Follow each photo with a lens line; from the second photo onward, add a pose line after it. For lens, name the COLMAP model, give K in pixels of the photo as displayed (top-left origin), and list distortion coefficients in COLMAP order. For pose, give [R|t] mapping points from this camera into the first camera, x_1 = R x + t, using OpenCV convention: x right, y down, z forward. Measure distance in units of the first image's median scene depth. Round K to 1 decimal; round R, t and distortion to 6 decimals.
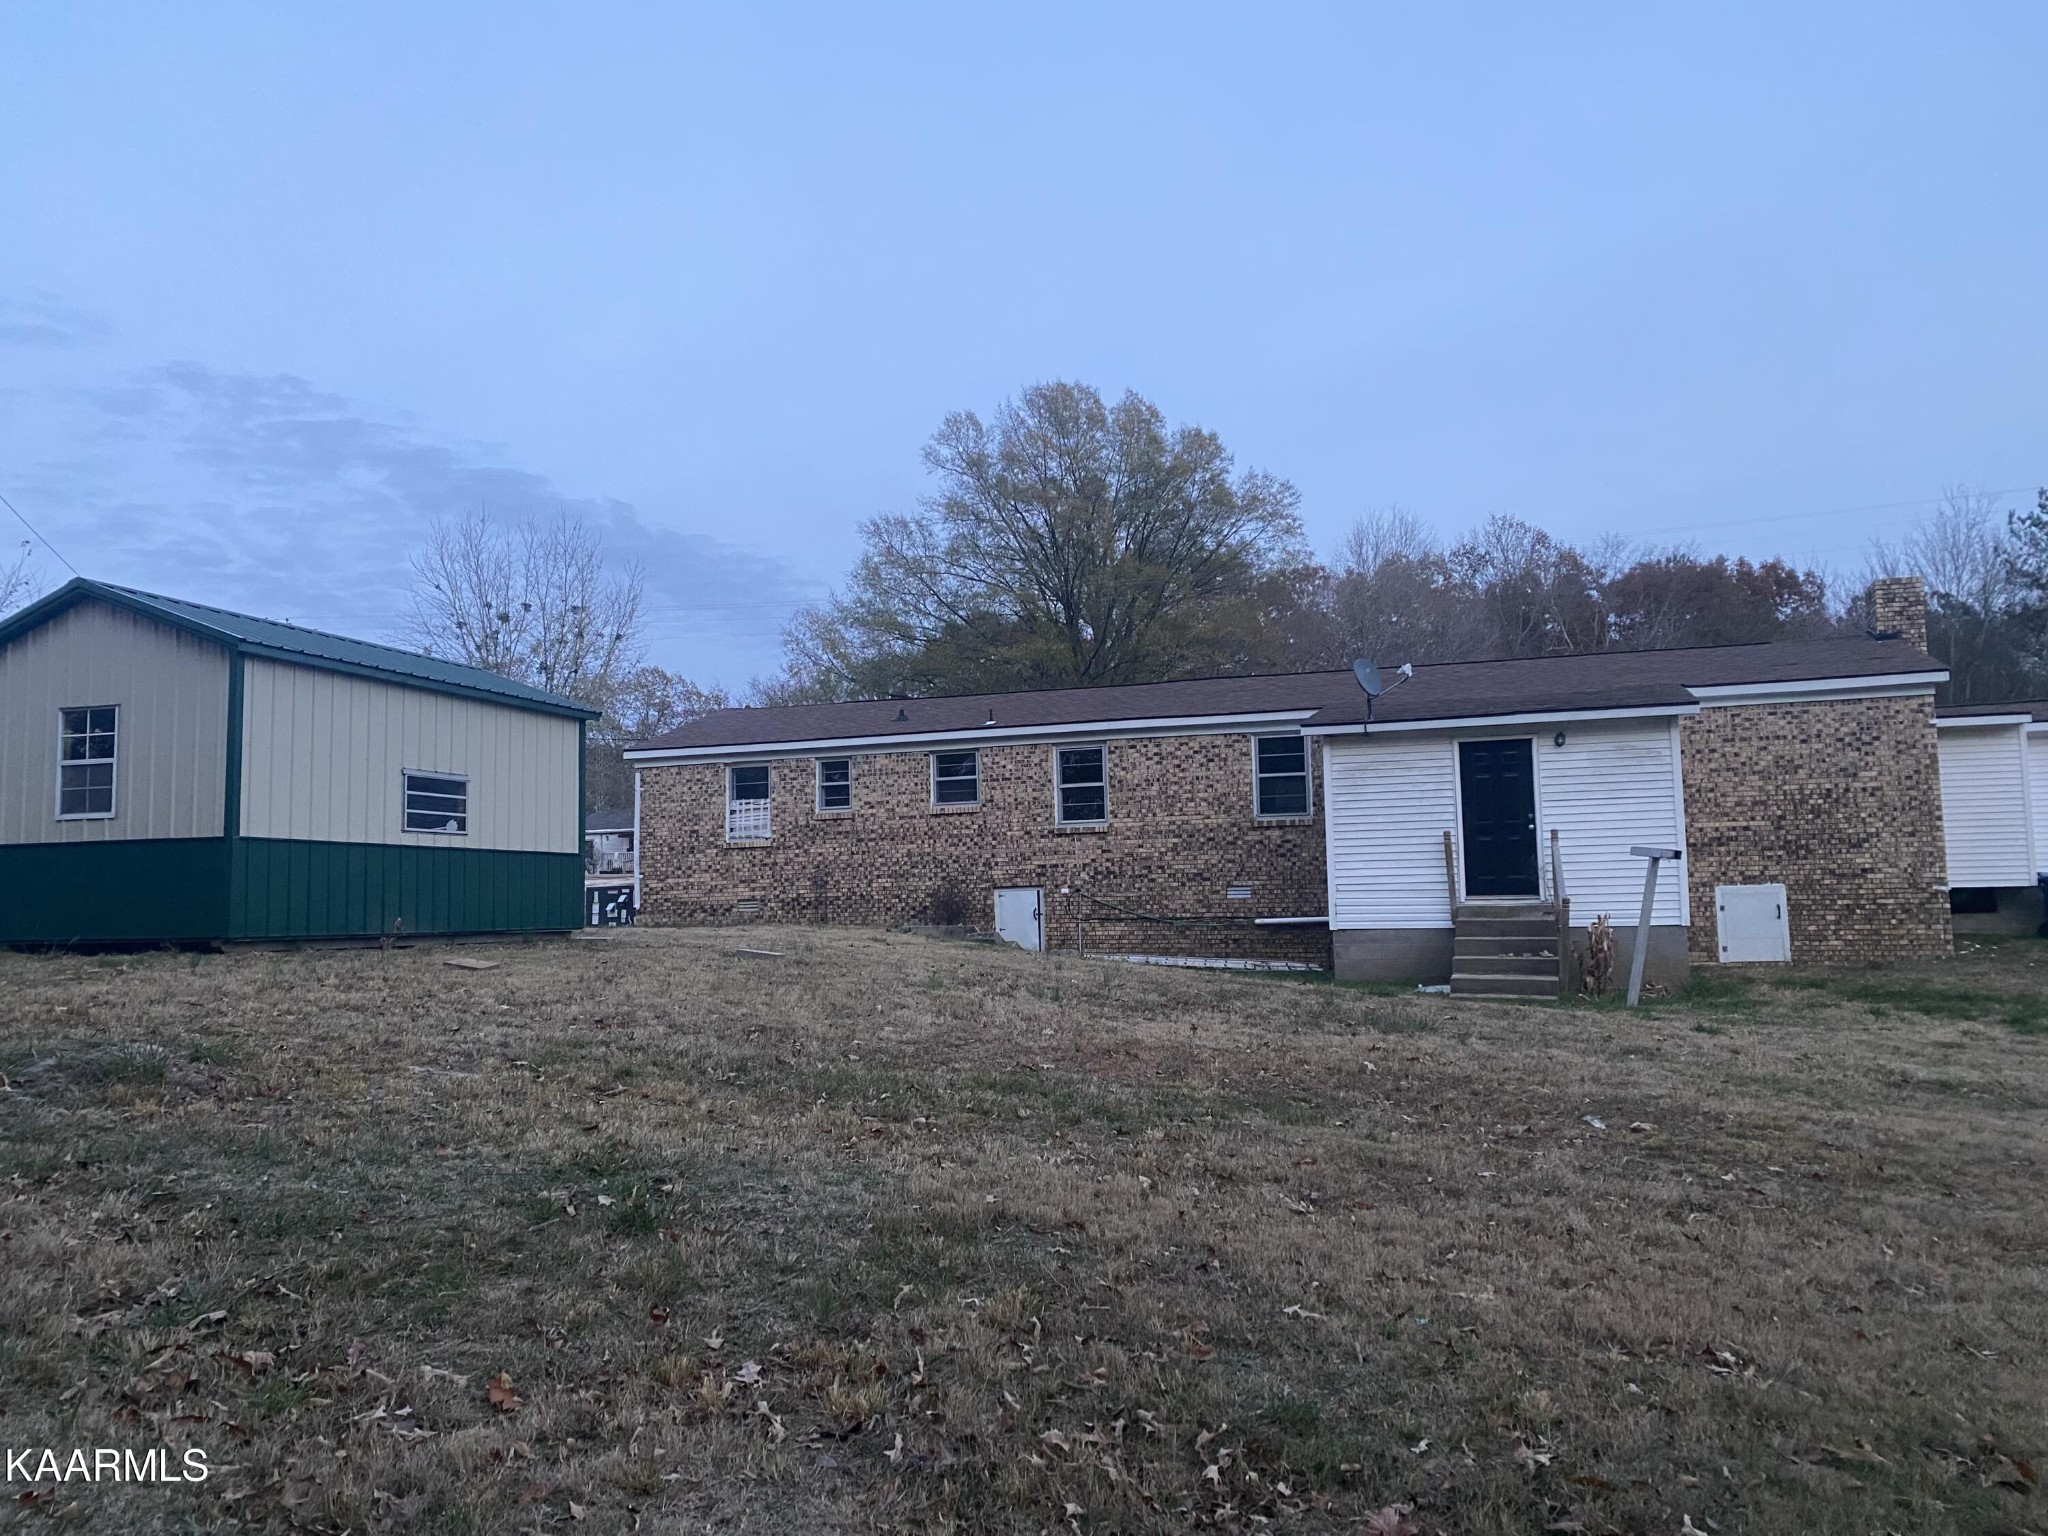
lens RADIAL K [[1636.8, 0, 1024.0], [0, 1636.8, 768.0], [0, 0, 1]] dist [0.040622, -0.052151]
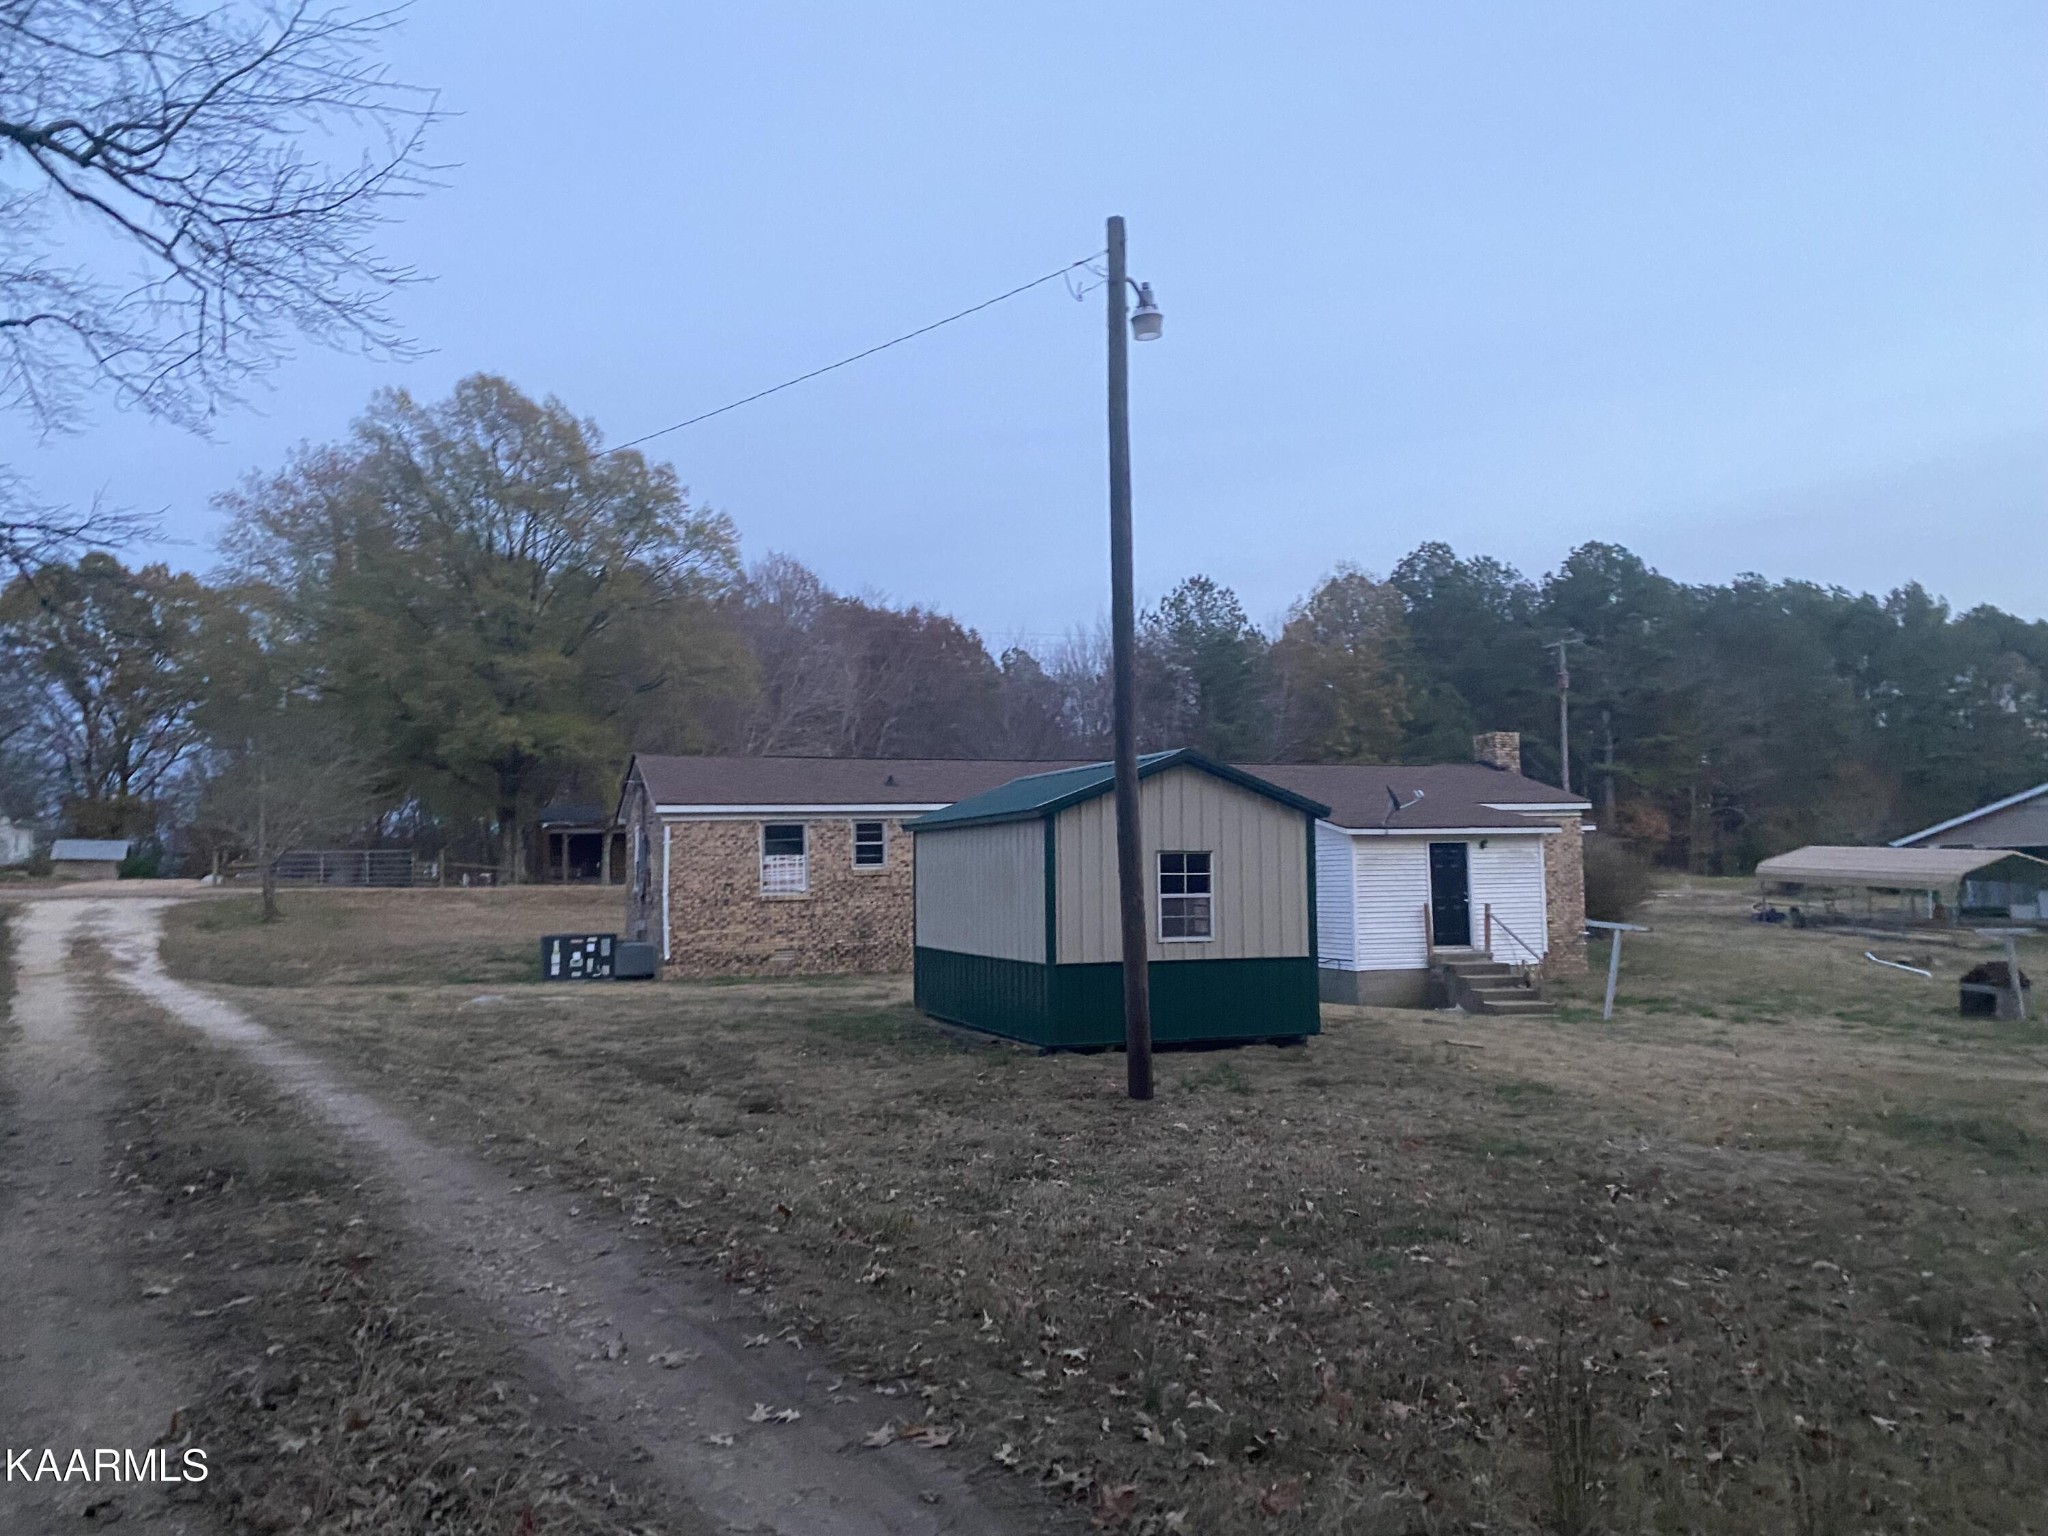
lens RADIAL K [[1685.2, 0, 1024.0], [0, 1685.2, 768.0], [0, 0, 1]] dist [0.101504, -0.000426]
pose [[0.745594, 0.043122, 0.665004, -0.795991], [-0.059661, 0.998216, 0.002163, -0.050052], [-0.663724, -0.041288, 0.746837, 0.073741]]
